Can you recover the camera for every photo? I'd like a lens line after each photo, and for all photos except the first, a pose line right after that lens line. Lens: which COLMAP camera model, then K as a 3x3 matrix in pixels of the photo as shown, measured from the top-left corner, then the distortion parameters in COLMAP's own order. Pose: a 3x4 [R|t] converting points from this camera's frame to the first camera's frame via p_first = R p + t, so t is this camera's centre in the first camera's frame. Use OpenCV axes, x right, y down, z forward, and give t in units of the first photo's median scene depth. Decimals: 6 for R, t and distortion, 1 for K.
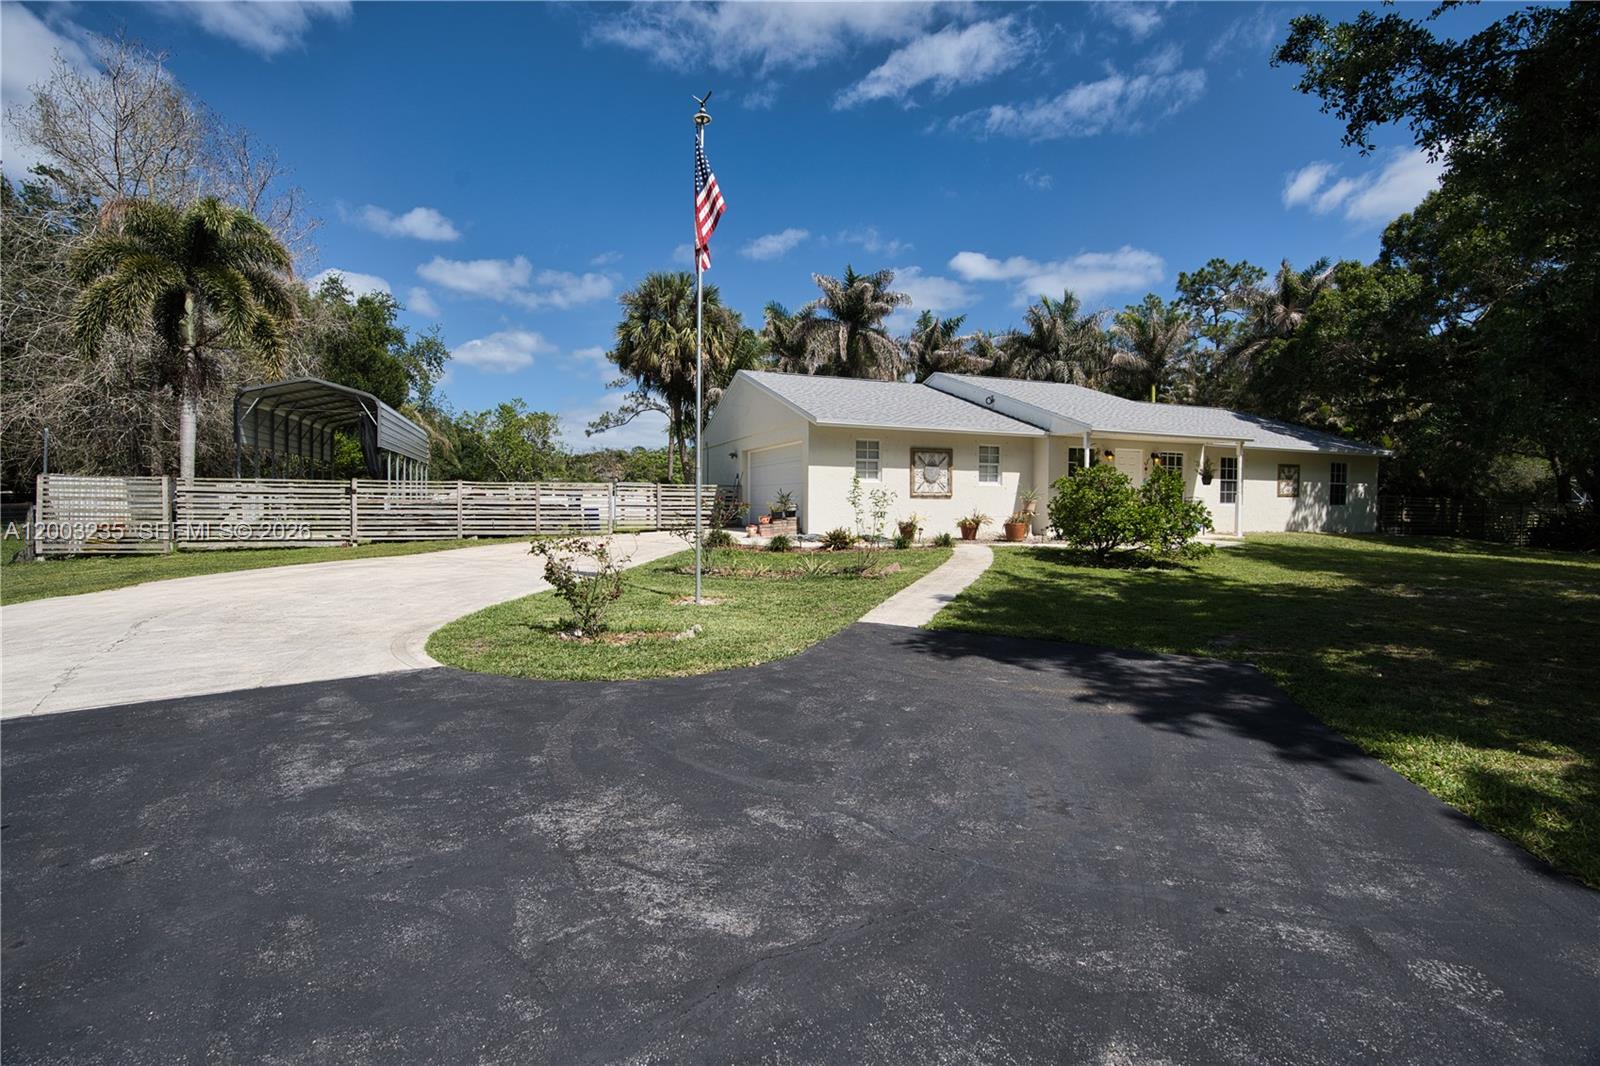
lens RADIAL K [[739.8, 0, 802.0], [0, 739.8, 531.6], [0, 0, 1]] dist [-0.044329, 0.018015]
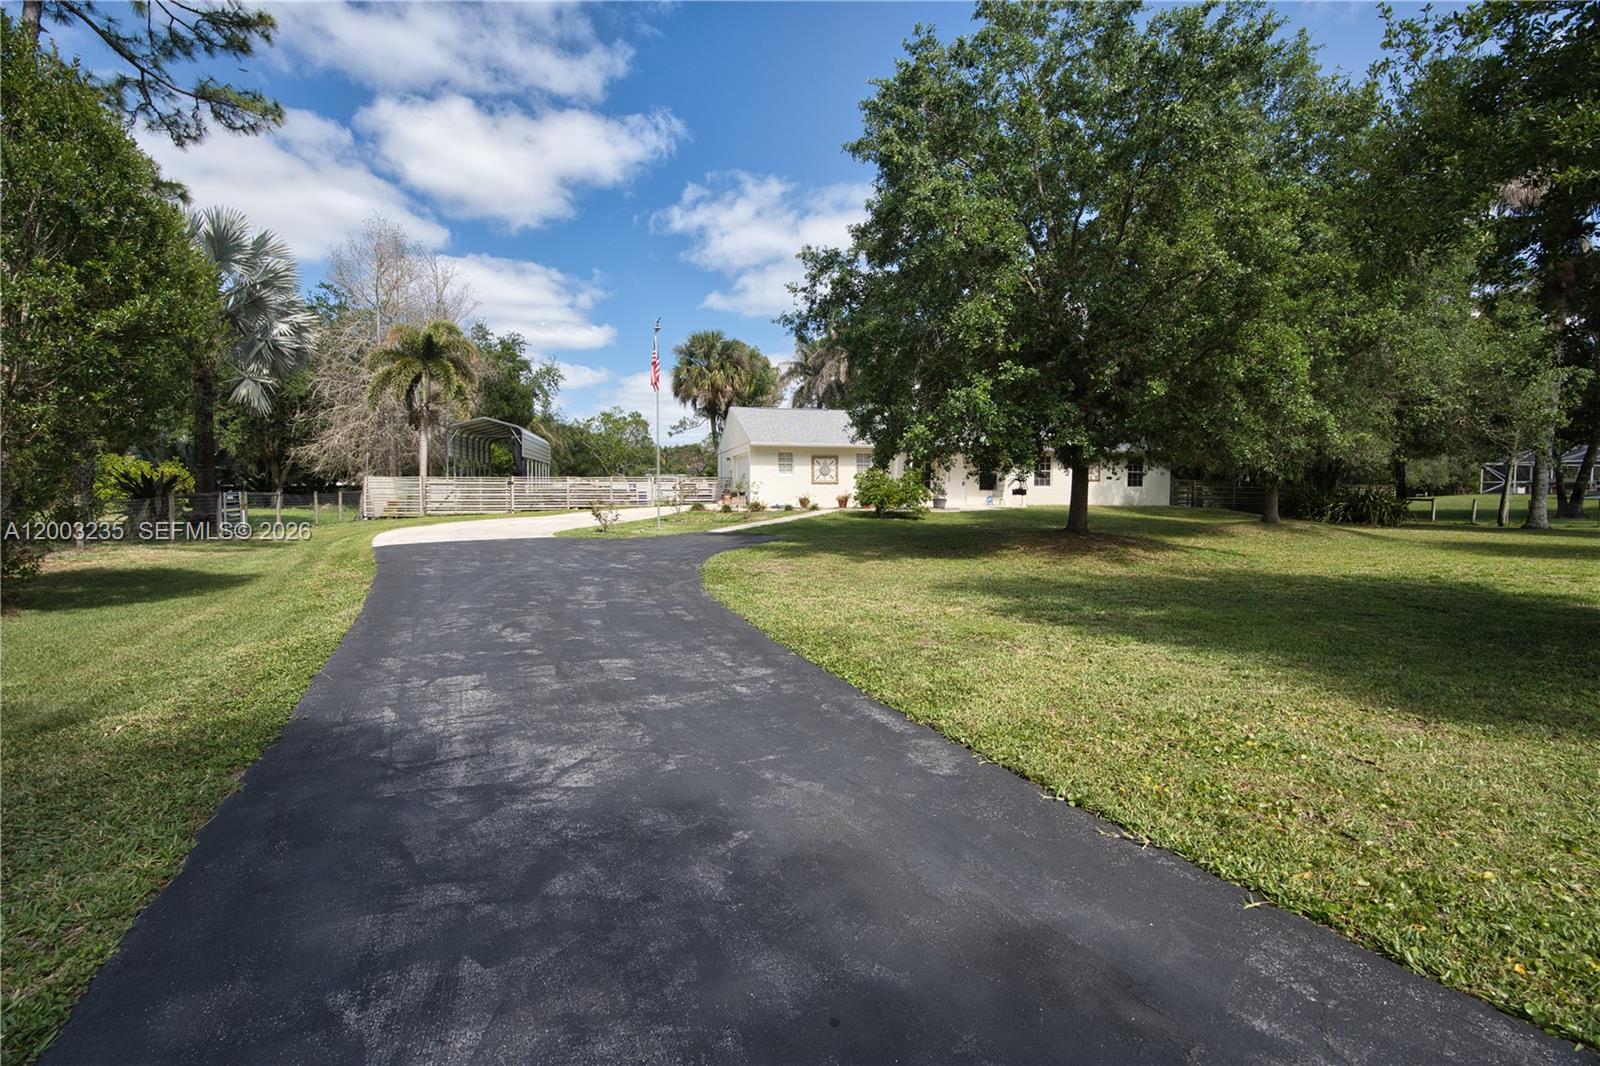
lens RADIAL K [[739.8, 0, 811.2], [0, 739.8, 528.3], [0, 0, 1]] dist [-0.044329, 0.018015]
pose [[0.991821, -0.001490, -0.127624, 0.225004], [0.003215, 0.999906, 0.013312, 0.022086], [0.127592, -0.013613, 0.991733, -0.452189]]
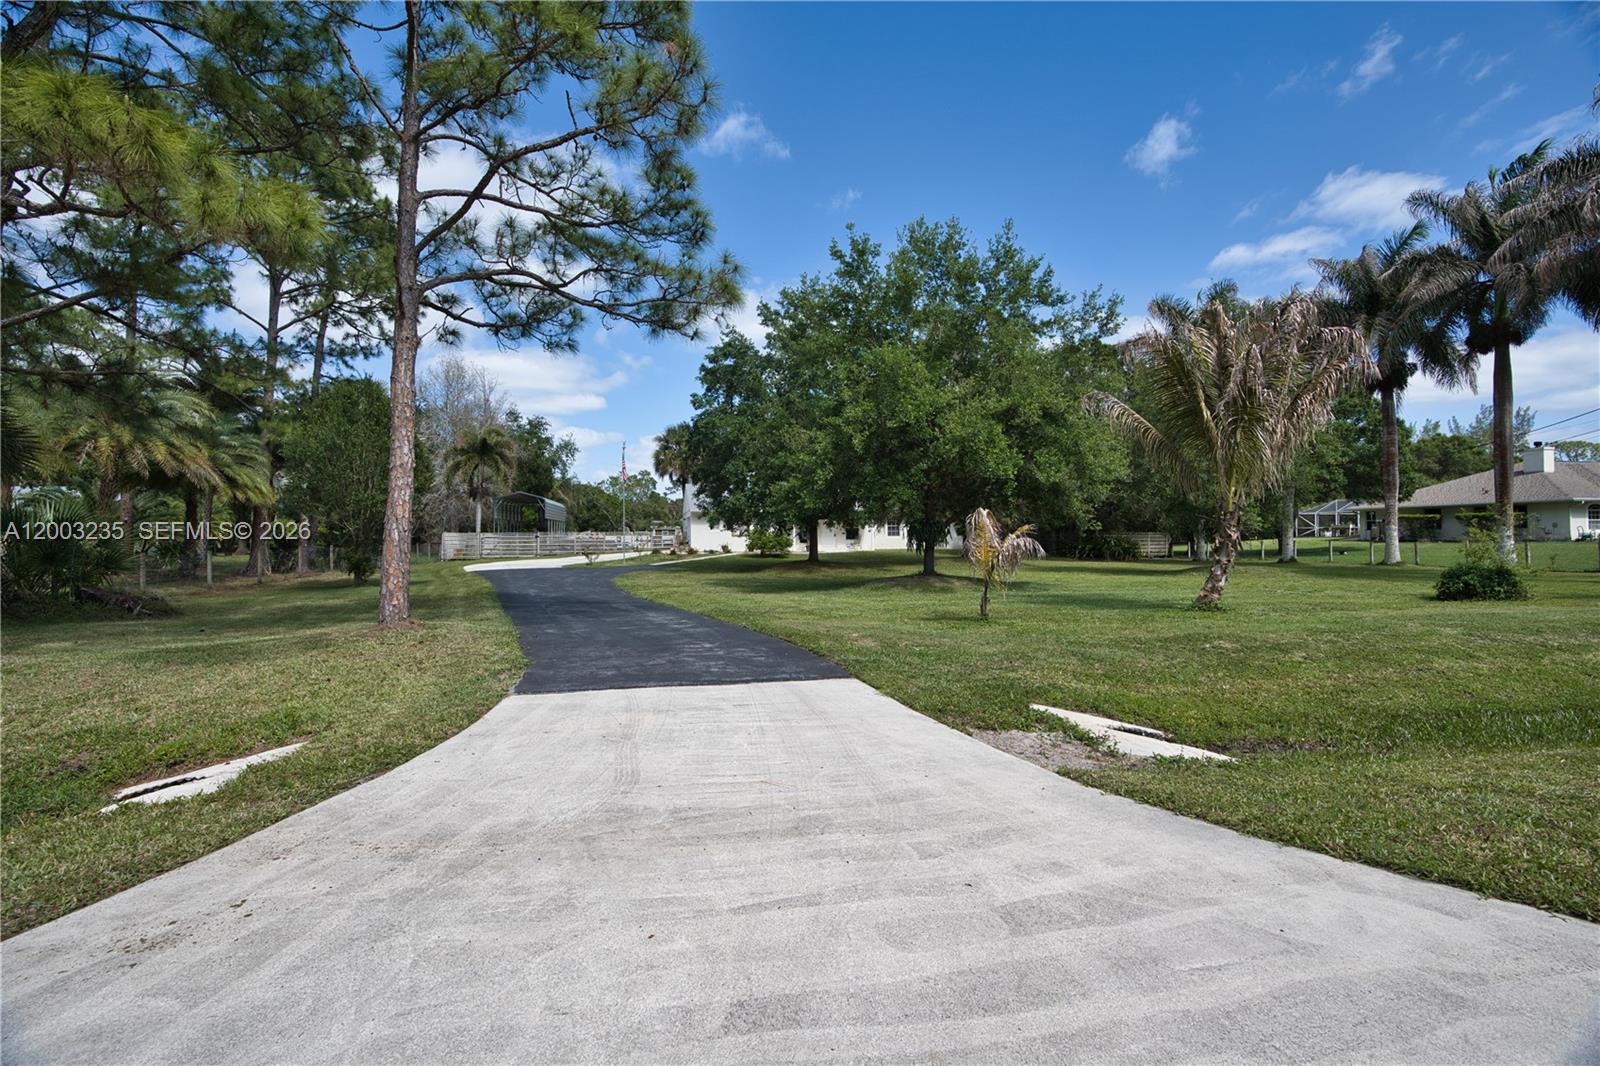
lens RADIAL K [[739.8, 0, 803.1], [0, 739.8, 538.9], [0, 0, 1]] dist [-0.044329, 0.018015]
pose [[0.986623, -0.013649, -0.162443, 0.504322], [0.007426, 0.999217, -0.038852, 0.042179], [0.162847, 0.037126, 0.985953, -0.965041]]
